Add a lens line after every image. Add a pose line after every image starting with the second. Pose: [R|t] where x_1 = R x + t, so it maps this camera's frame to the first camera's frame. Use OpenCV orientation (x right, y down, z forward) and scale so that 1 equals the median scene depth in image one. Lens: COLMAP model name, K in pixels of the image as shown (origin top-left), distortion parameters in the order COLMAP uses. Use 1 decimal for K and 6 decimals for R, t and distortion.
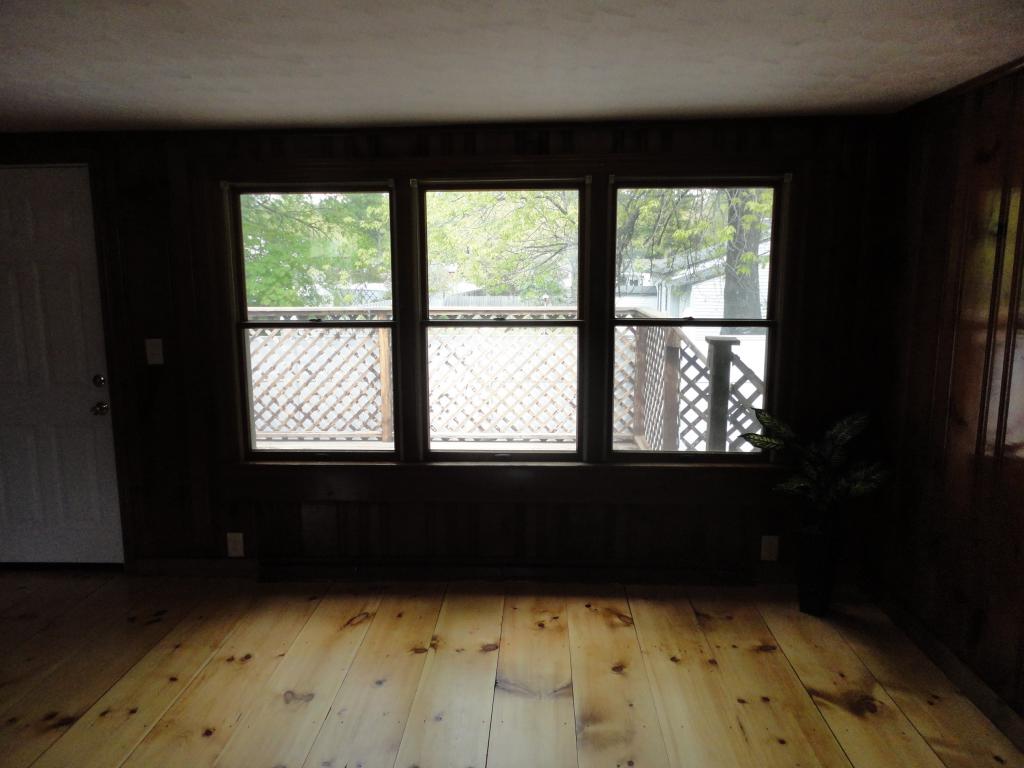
lens RADIAL K [[746.2, 0, 510.5], [0, 746.2, 380.4], [0, 0, 1]] dist [0.002668, -0.002175]
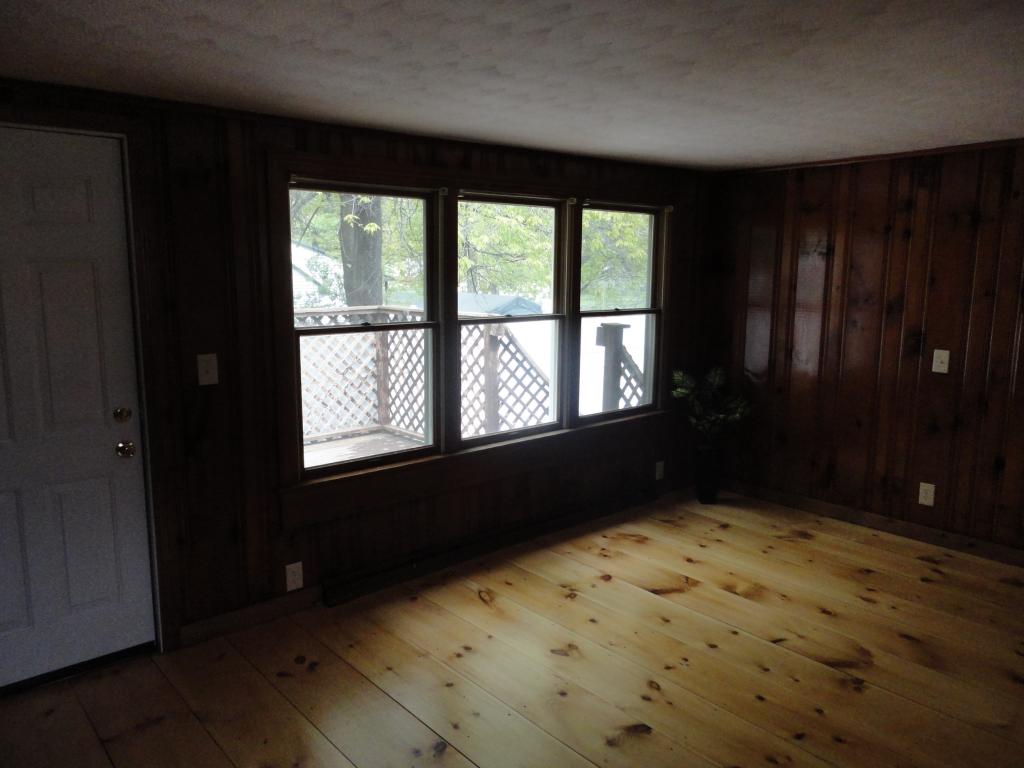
lens RADIAL K [[746.2, 0, 510.5], [0, 746.2, 380.4], [0, 0, 1]] dist [0.002668, -0.002175]
pose [[0.723507, -0.097339, 0.683420, -0.822224], [0.098371, 0.994443, 0.037496, -0.025458], [-0.683272, 0.040100, 0.729062, 0.162640]]
